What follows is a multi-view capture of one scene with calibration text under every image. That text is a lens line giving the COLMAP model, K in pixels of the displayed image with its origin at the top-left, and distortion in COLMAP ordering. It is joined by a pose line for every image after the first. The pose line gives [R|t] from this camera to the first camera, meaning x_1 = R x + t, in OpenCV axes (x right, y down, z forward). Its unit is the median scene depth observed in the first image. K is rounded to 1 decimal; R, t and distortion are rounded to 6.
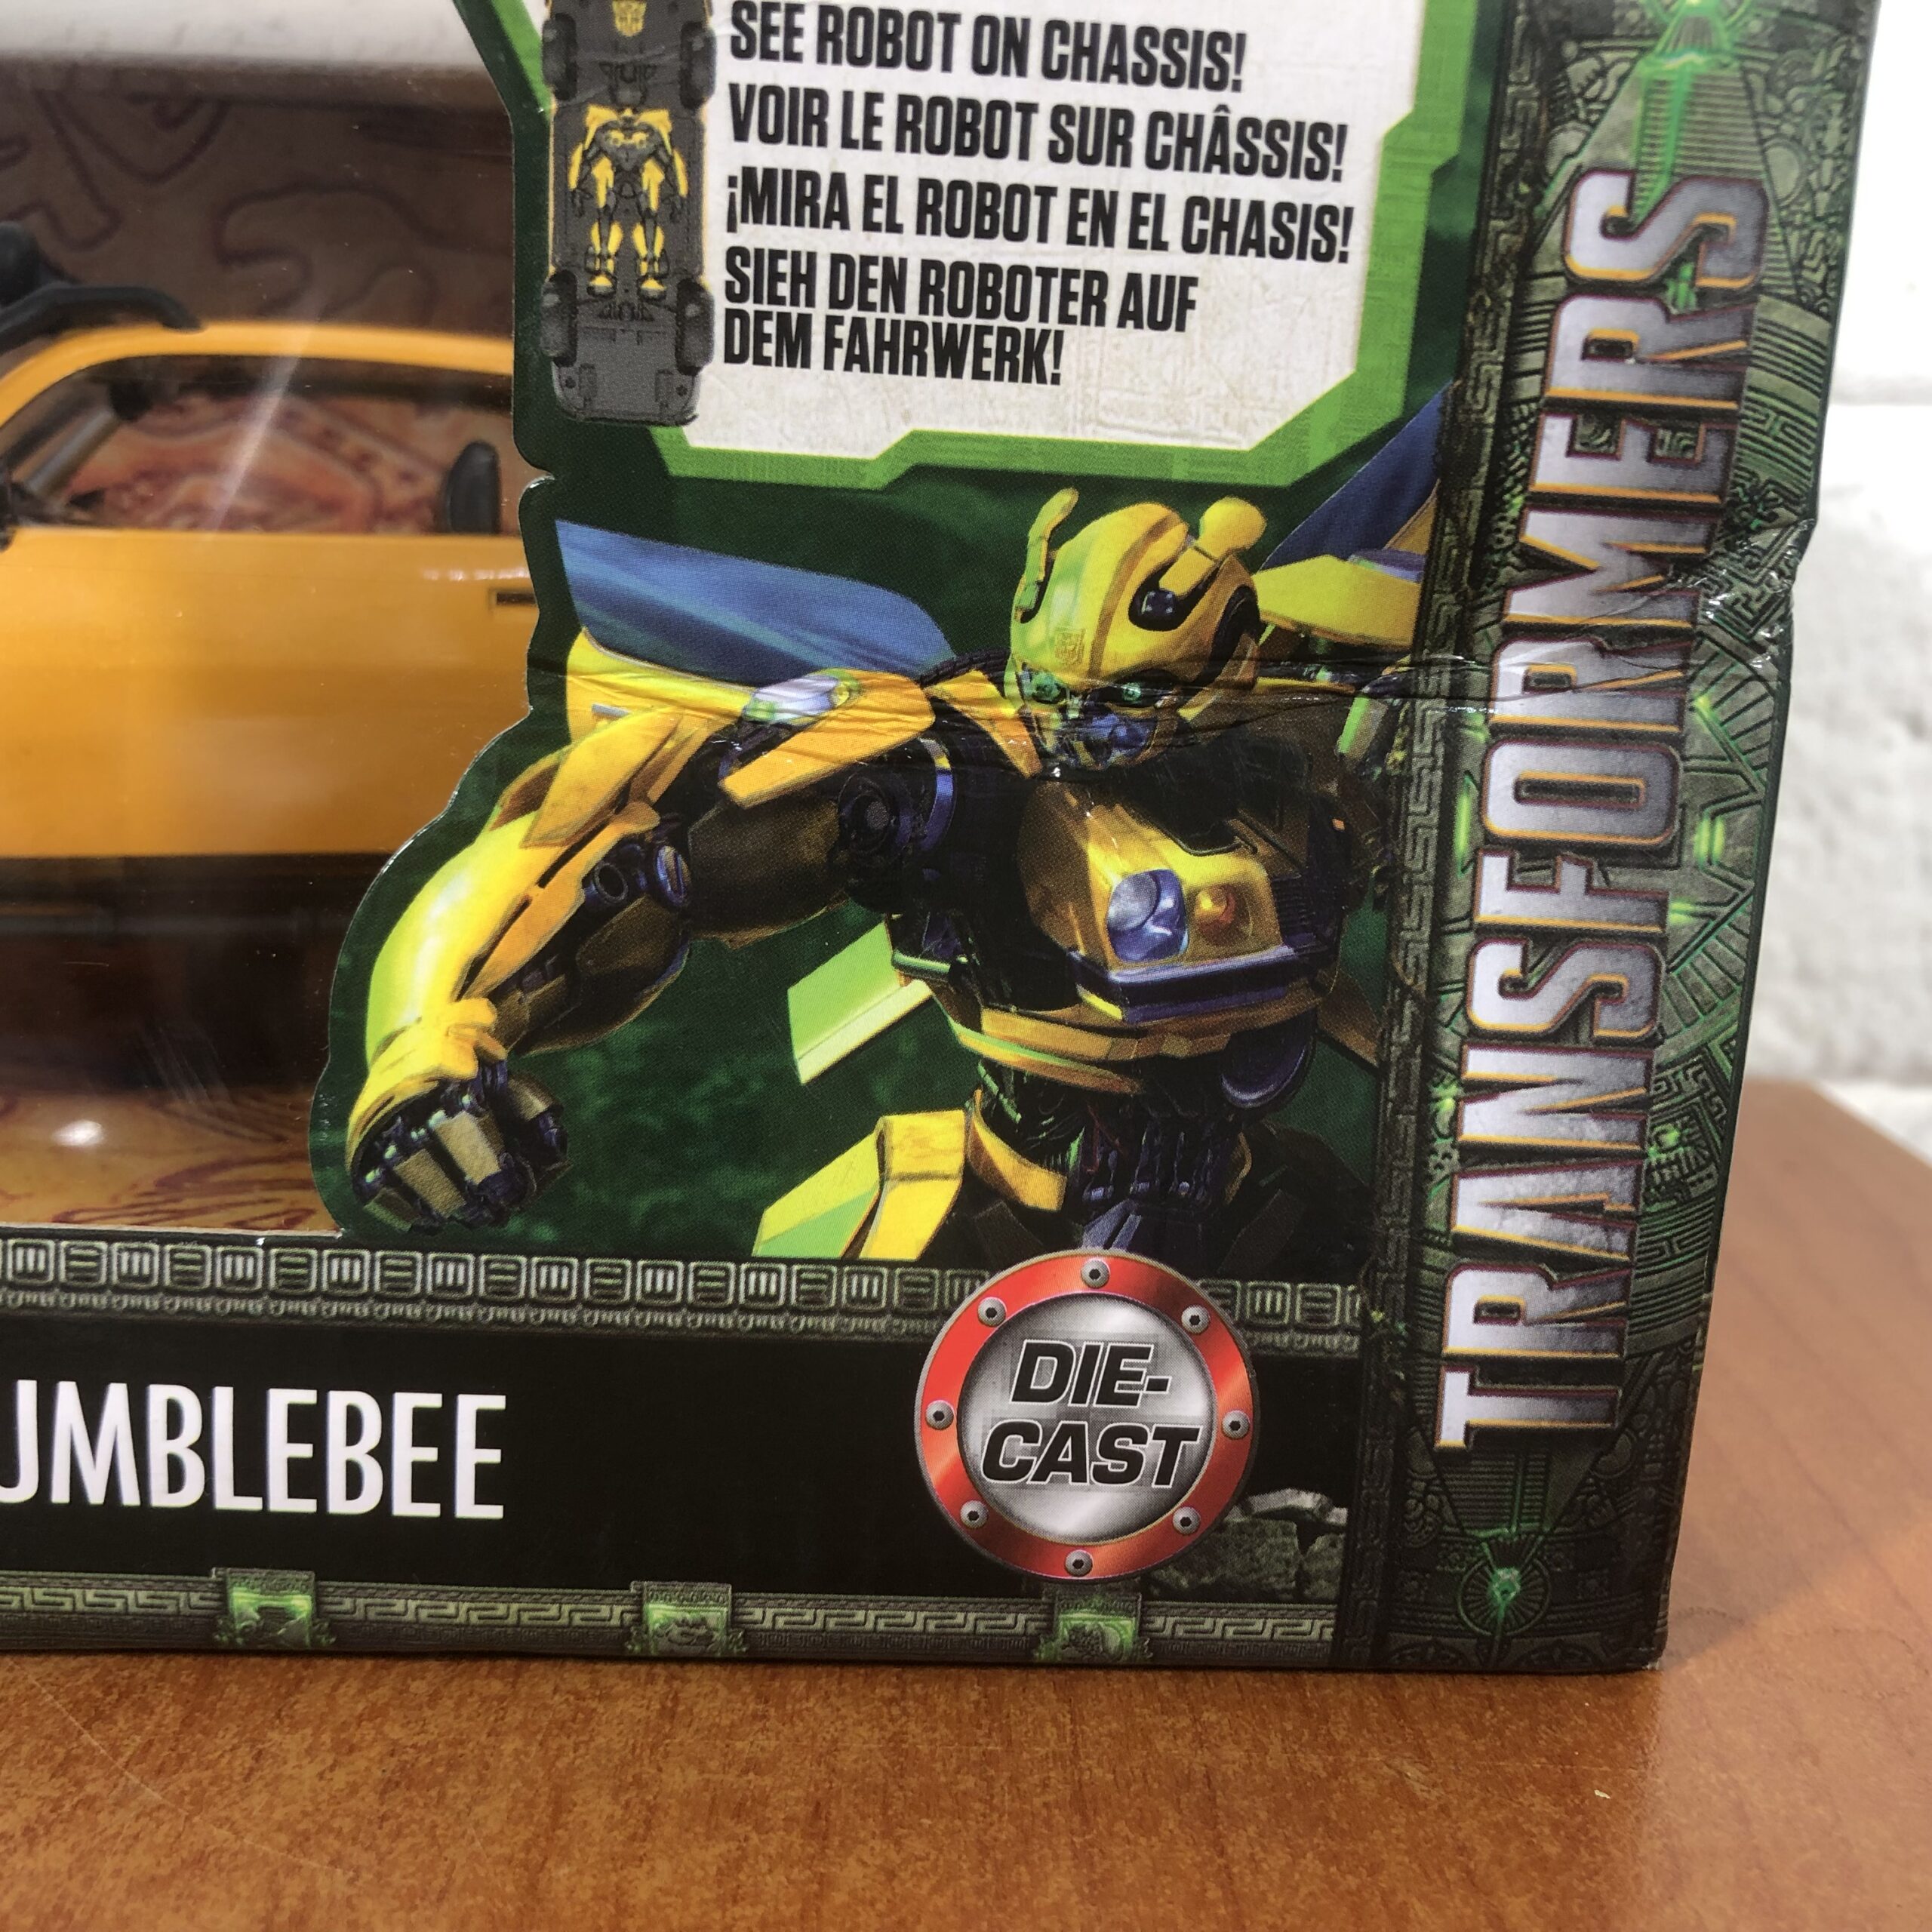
lens RADIAL K [[2176.2, 0, 963.8], [0, 2176.2, 891.3], [0, 0, 1]] dist [0.068195, -0.261903]
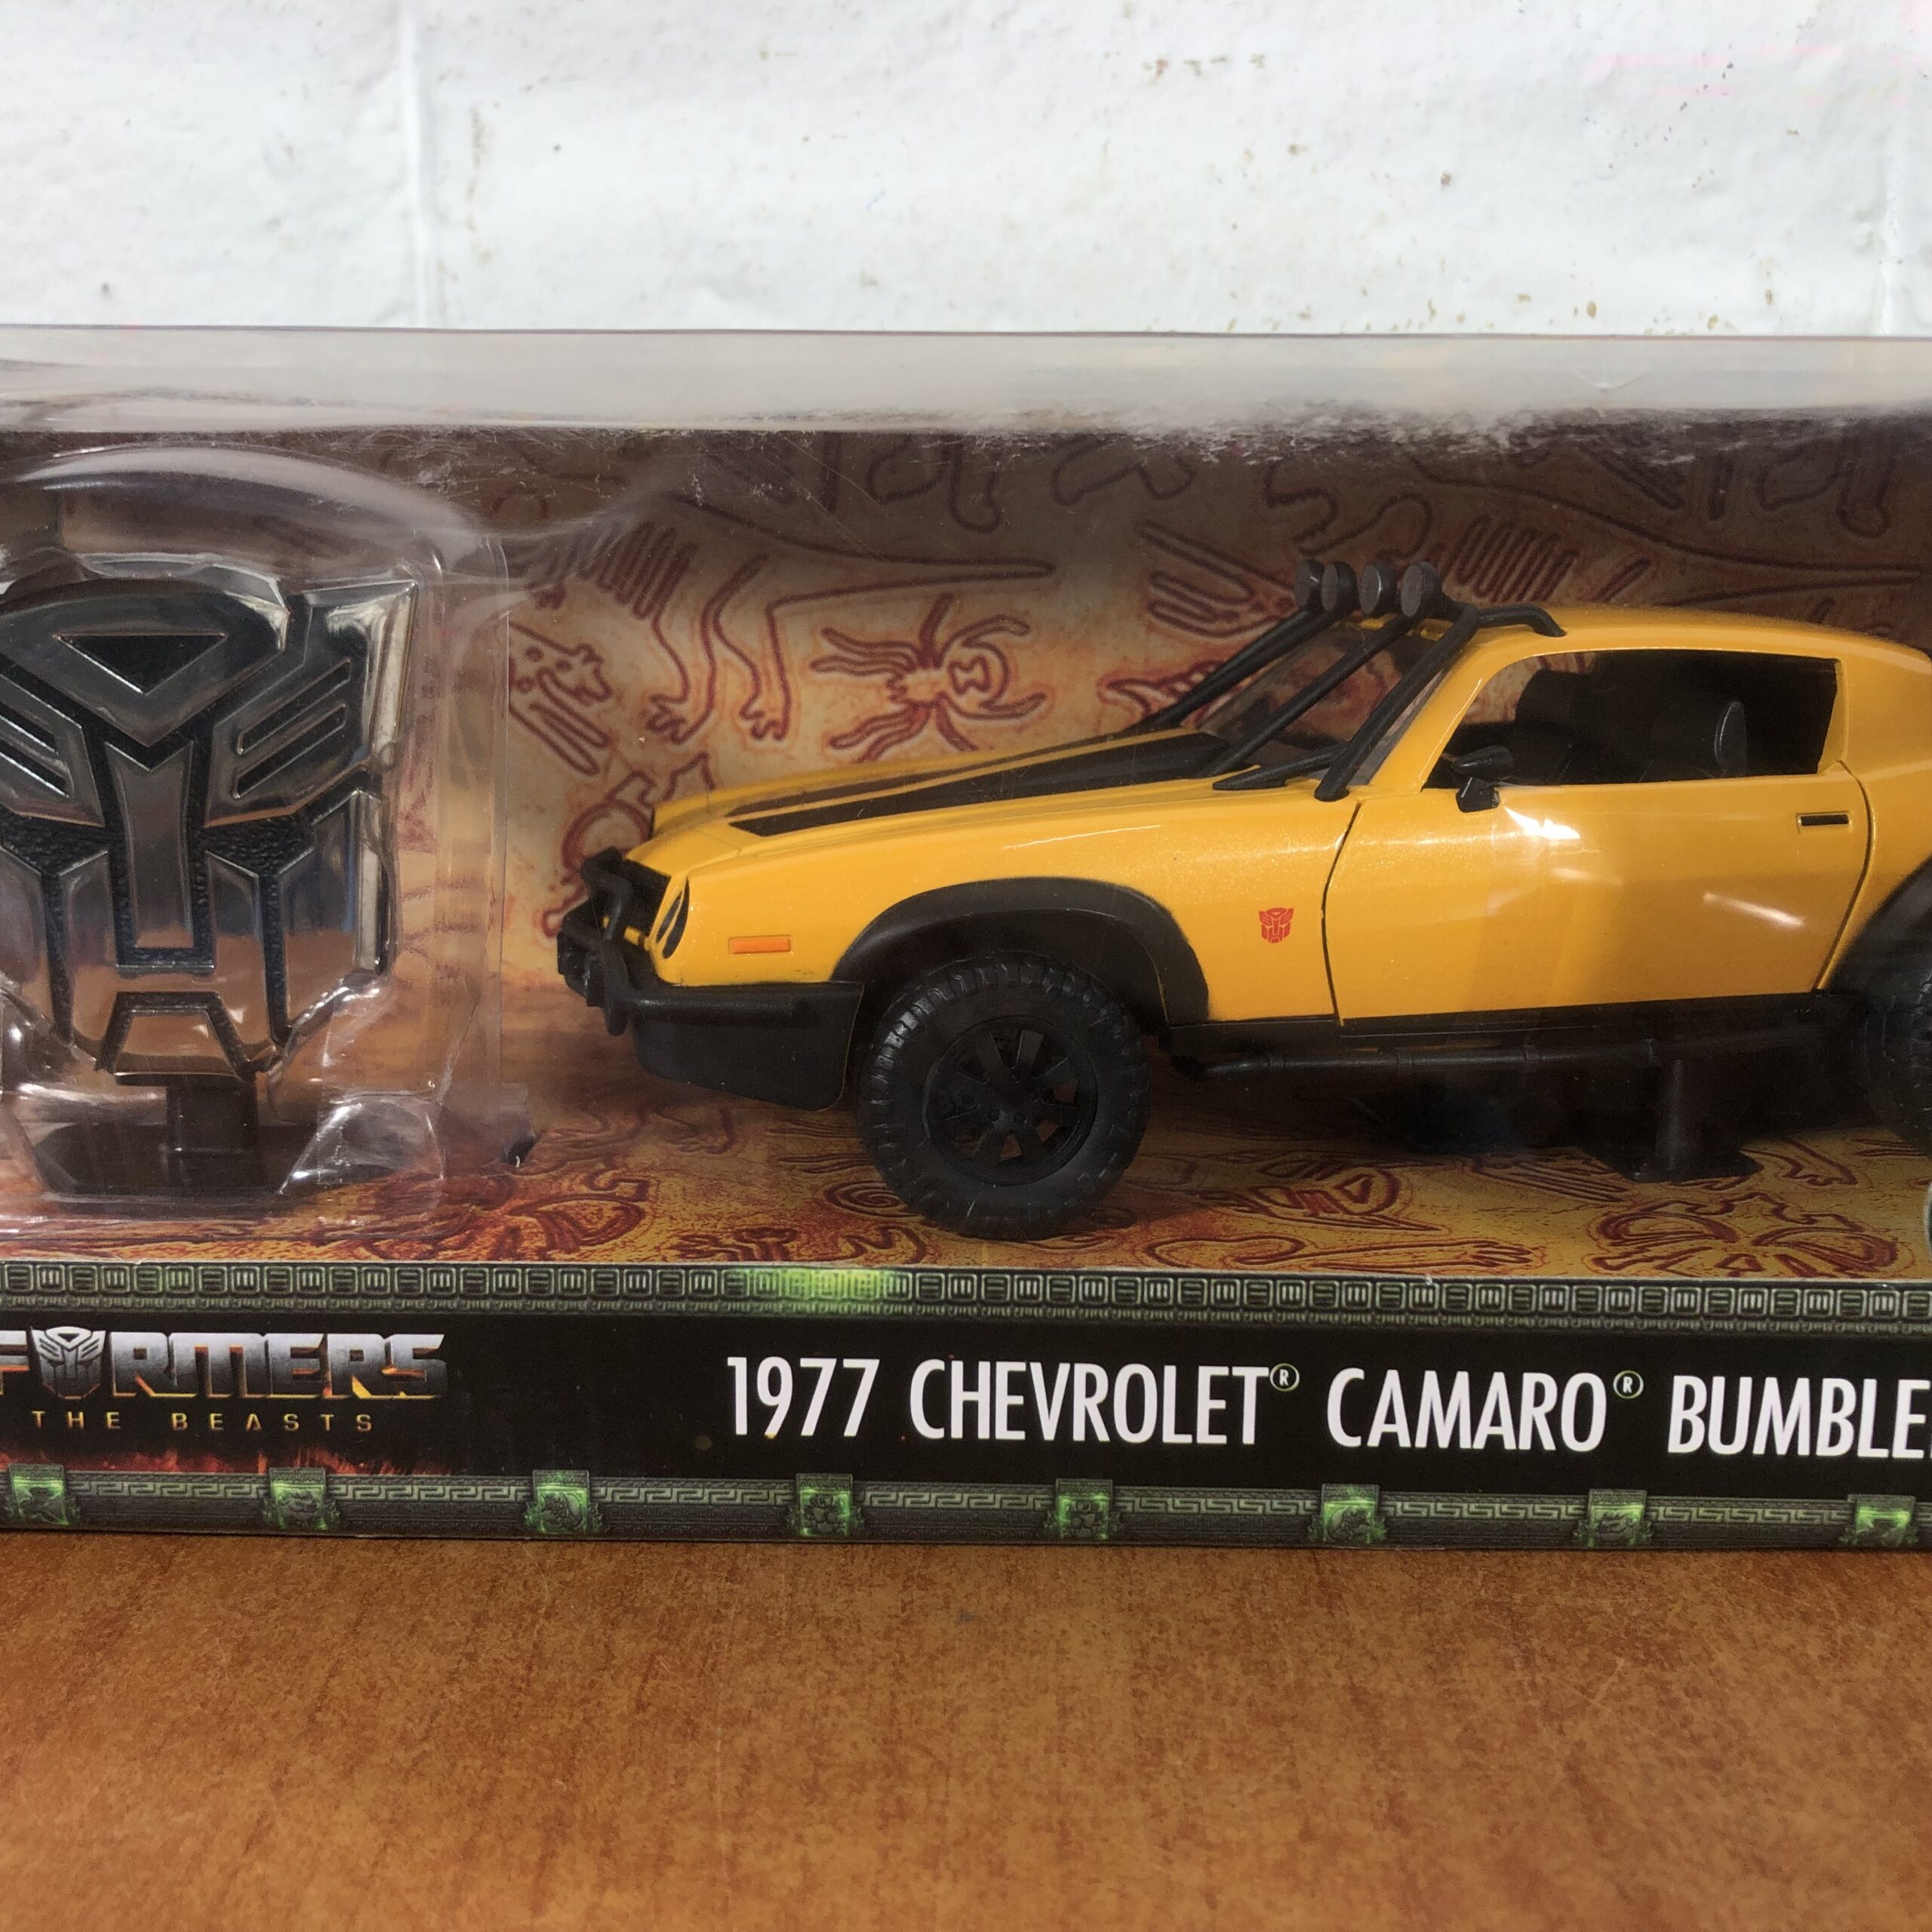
lens RADIAL K [[2123.2, 0, 961.8], [0, 2123.2, 928.6], [0, 0, 1]] dist [0.008173, -0.061998]
pose [[0.997118, -0.019808, -0.073236, -0.871579], [0.021972, 0.999342, 0.028855, -0.154543], [0.072616, -0.030381, 0.996897, -0.553895]]
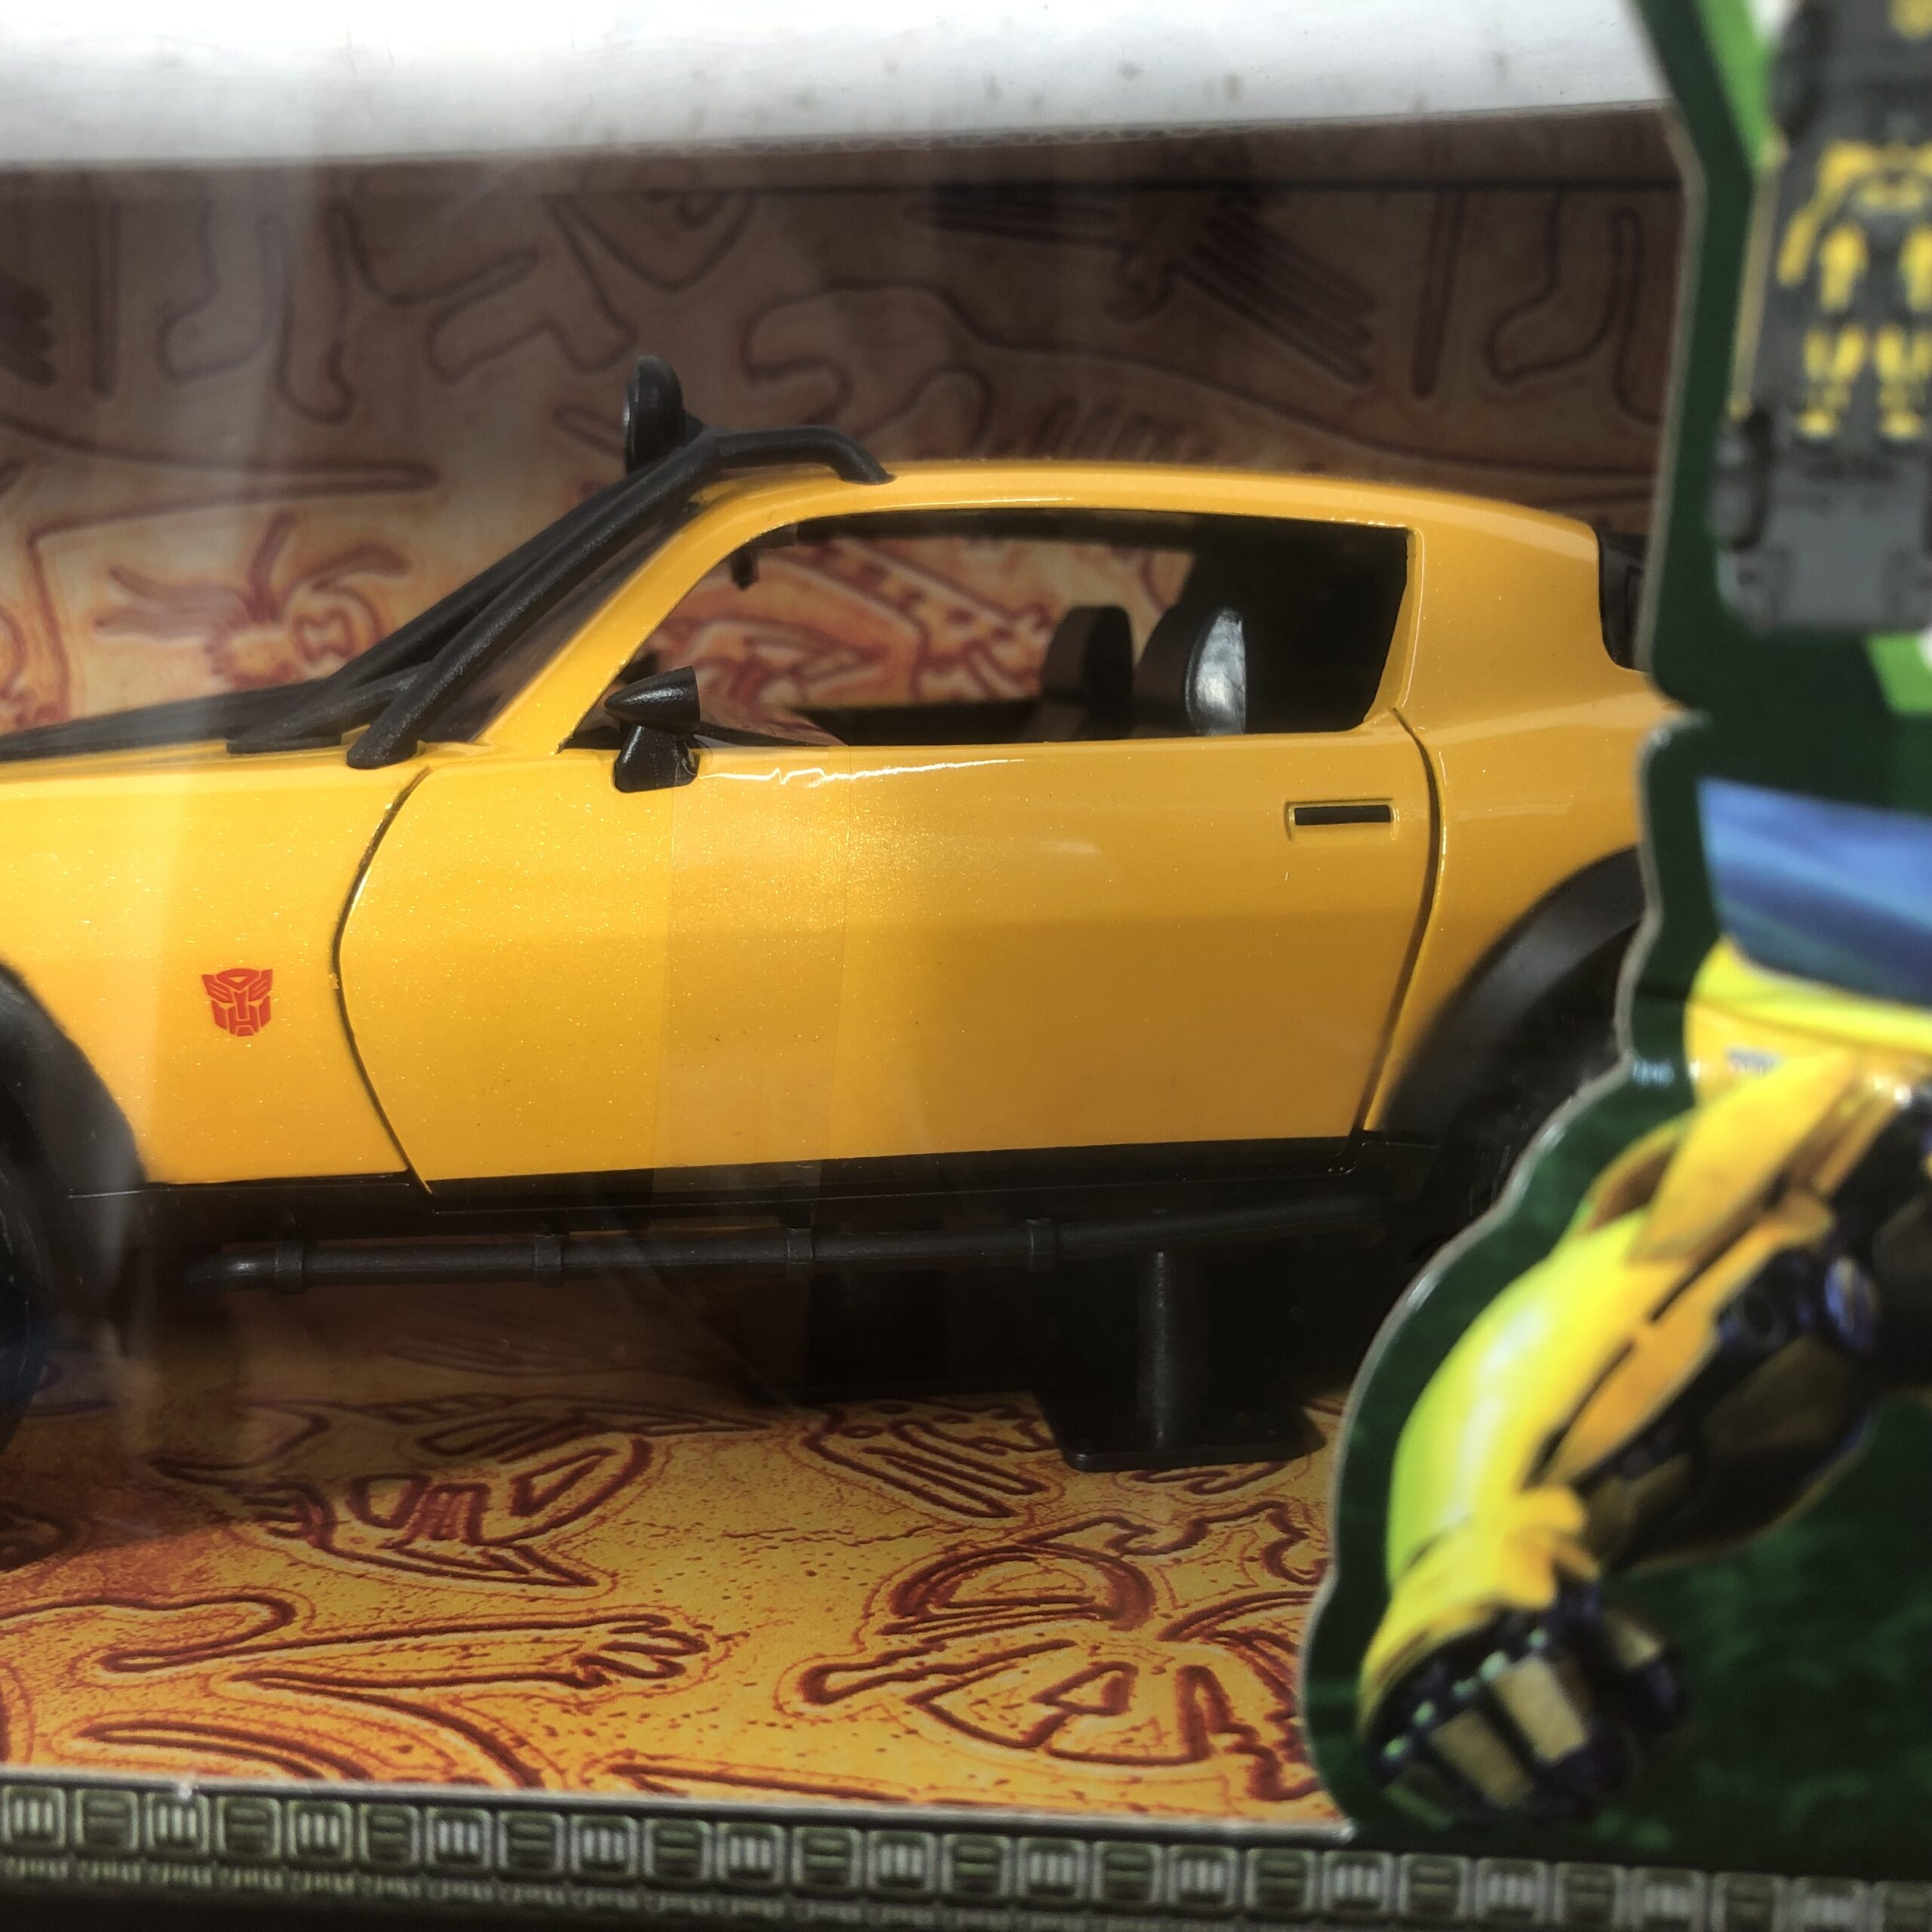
lens RADIAL K [[2187.1, 0, 965.3], [0, 2187.1, 927.7], [0, 0, 1]] dist [-0.022726, -0.010204]
pose [[0.992529, -0.016980, -0.120821, -0.316152], [0.015385, 0.999782, -0.014121, -0.115552], [0.121034, 0.012157, 0.992574, 0.310503]]
